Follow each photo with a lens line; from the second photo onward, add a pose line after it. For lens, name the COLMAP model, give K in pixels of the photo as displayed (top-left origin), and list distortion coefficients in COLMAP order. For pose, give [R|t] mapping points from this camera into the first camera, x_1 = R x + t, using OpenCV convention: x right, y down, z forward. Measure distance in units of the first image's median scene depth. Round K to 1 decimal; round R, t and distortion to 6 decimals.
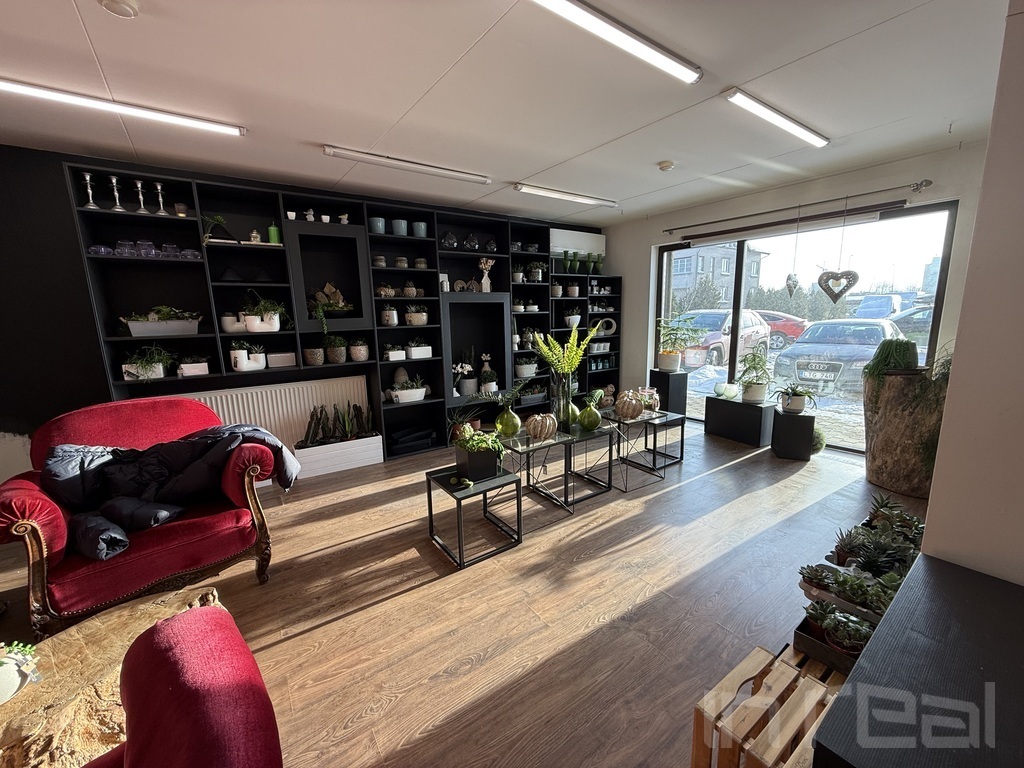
lens RADIAL K [[406.9, 0, 513.0], [0, 406.9, 383.1], [0, 0, 1]] dist [0.000327, 0.000350]
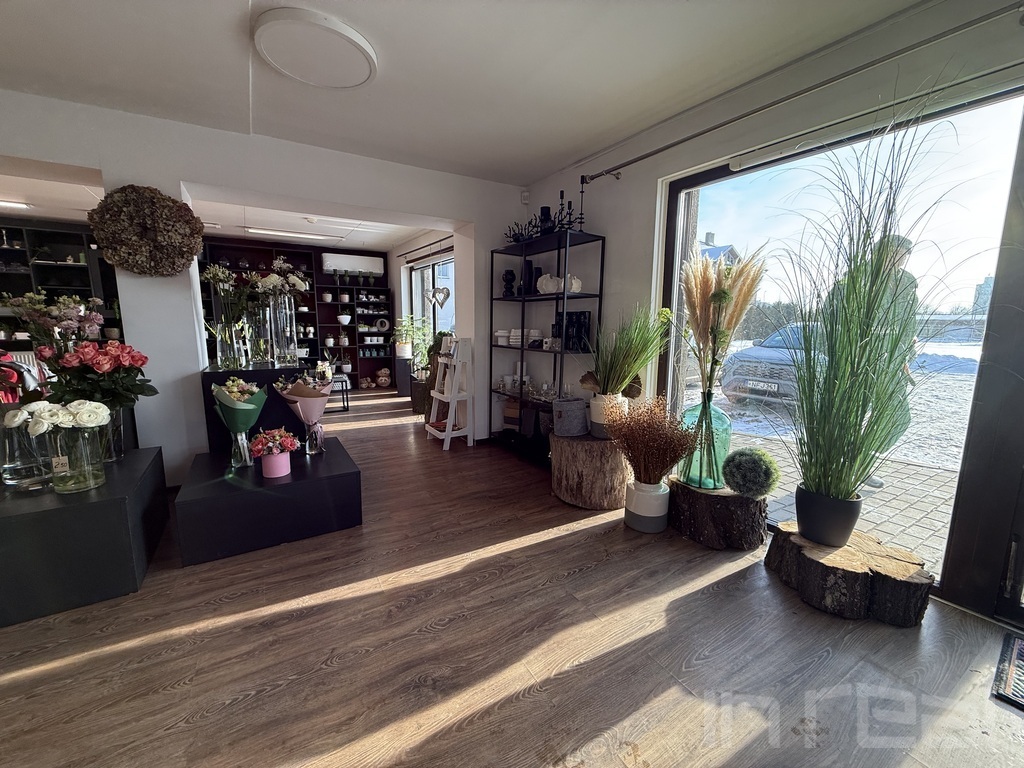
lens RADIAL K [[406.9, 0, 515.8], [0, 406.9, 380.8], [0, 0, 1]] dist [0.000327, 0.000350]
pose [[0.996825, 0.036613, -0.070706, 0.850413], [-0.038804, 0.998801, -0.029863, 0.076174], [0.069527, 0.032511, 0.997050, -0.336685]]
